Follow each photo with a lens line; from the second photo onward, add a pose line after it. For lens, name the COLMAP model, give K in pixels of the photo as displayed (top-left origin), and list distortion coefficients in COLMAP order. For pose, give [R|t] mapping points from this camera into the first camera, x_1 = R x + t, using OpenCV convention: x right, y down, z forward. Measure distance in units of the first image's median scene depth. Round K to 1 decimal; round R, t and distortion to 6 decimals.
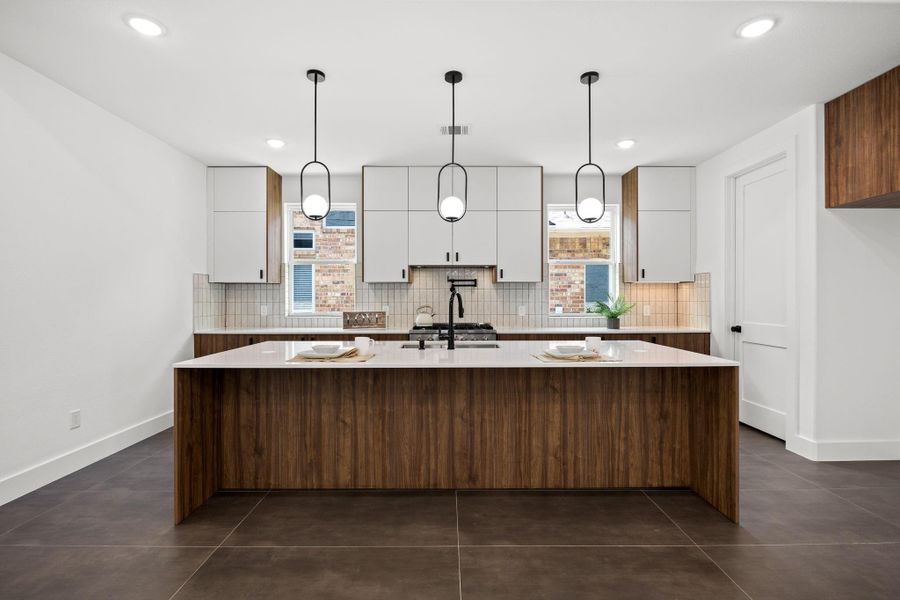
lens RADIAL K [[417.0, 0, 449.9], [0, 417.0, 299.5], [0, 0, 1]] dist [-0.013379, 0.000284]
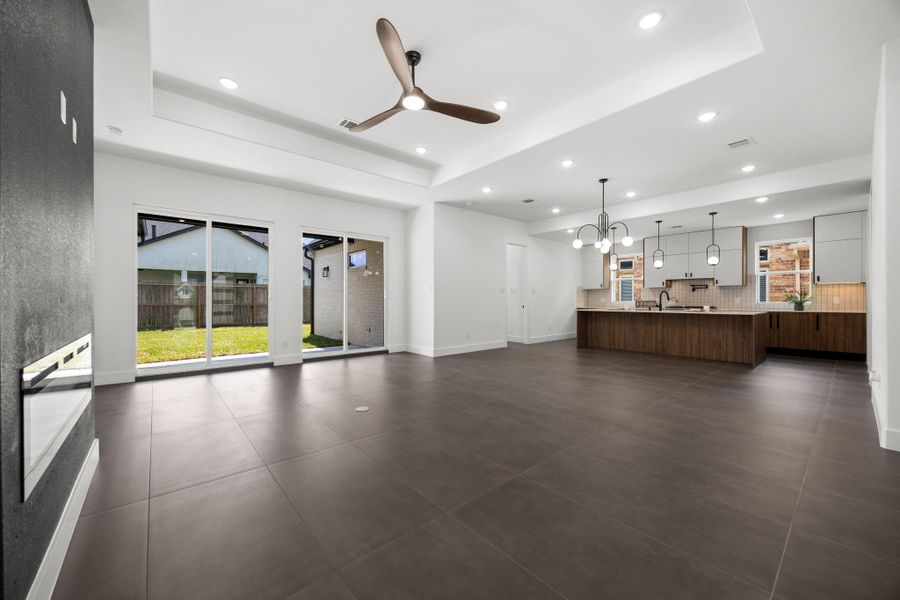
lens RADIAL K [[343.1, 0, 448.5], [0, 343.1, 301.2], [0, 0, 1]] dist [-0.004742, 0.000084]
pose [[0.640248, 0.003844, -0.768159, 0.699380], [-0.002160, 0.999993, 0.003203, 0.036628], [0.768165, -0.000392, 0.640251, -1.329209]]
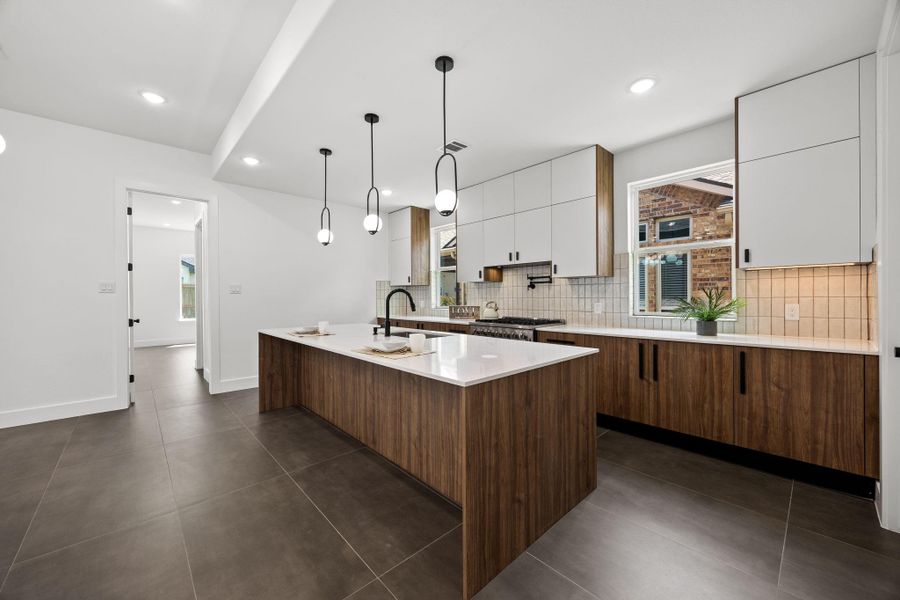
lens RADIAL K [[343.1, 0, 449.5], [0, 343.1, 297.9], [0, 0, 1]] dist [-0.004742, 0.000084]
pose [[0.674267, -0.001169, -0.738486, 0.671715], [0.004025, 0.999990, 0.002093, 0.003150], [0.738476, -0.004384, 0.674265, 0.342671]]
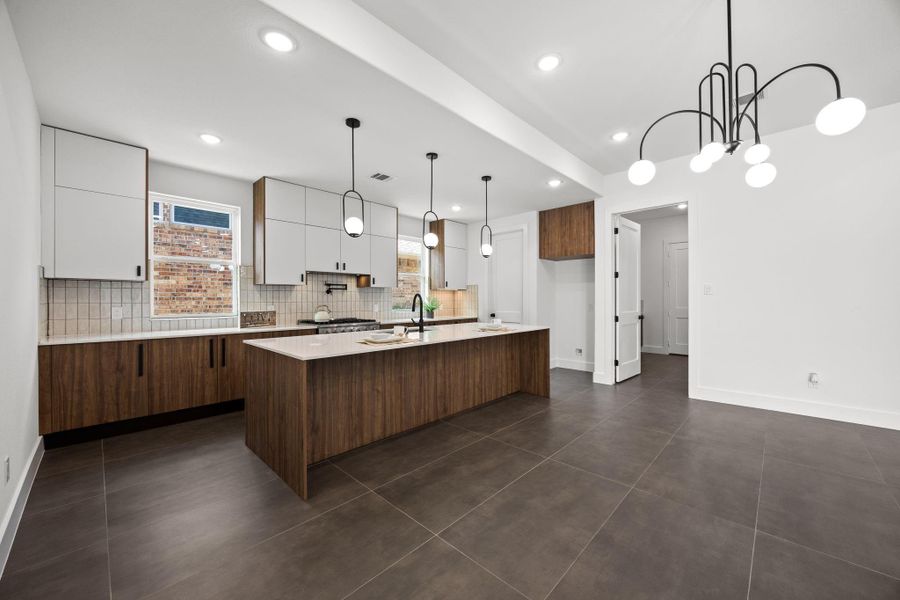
lens RADIAL K [[343.1, 0, 448.1], [0, 343.1, 300.7], [0, 0, 1]] dist [-0.004742, 0.000084]
pose [[0.700338, -0.002258, 0.713808, -0.625421], [0.002783, 0.999996, 0.000433, 0.003338], [-0.713806, 0.001683, 0.700341, 0.044067]]
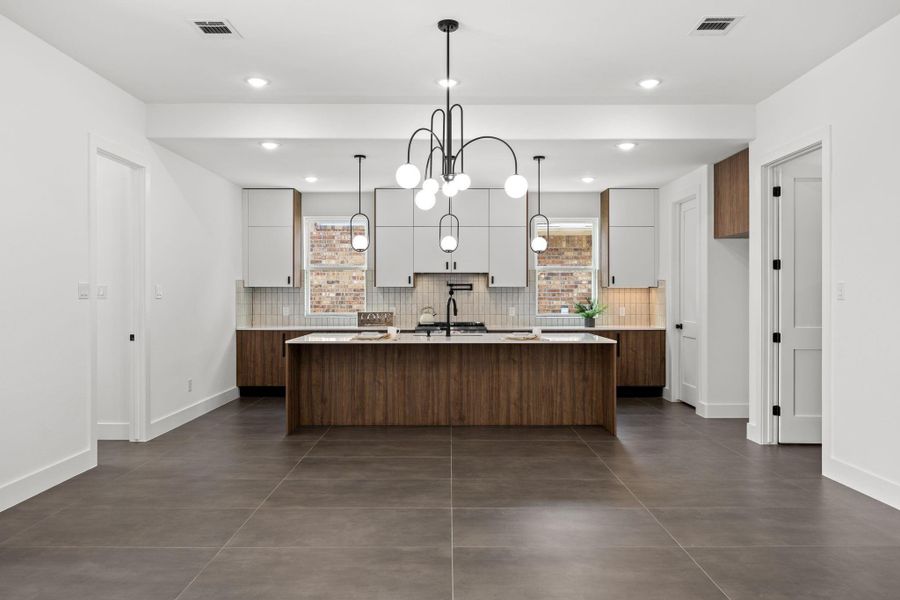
lens RADIAL K [[626.0, 0, 449.7], [0, 626.0, 296.1], [0, 0, 1]] dist [-0.002564, -0.001708]
pose [[0.999982, 0.001408, -0.005868, 0.016114], [-0.001414, 0.999998, -0.001166, -0.017405], [0.005866, 0.001174, 0.999982, -0.945696]]
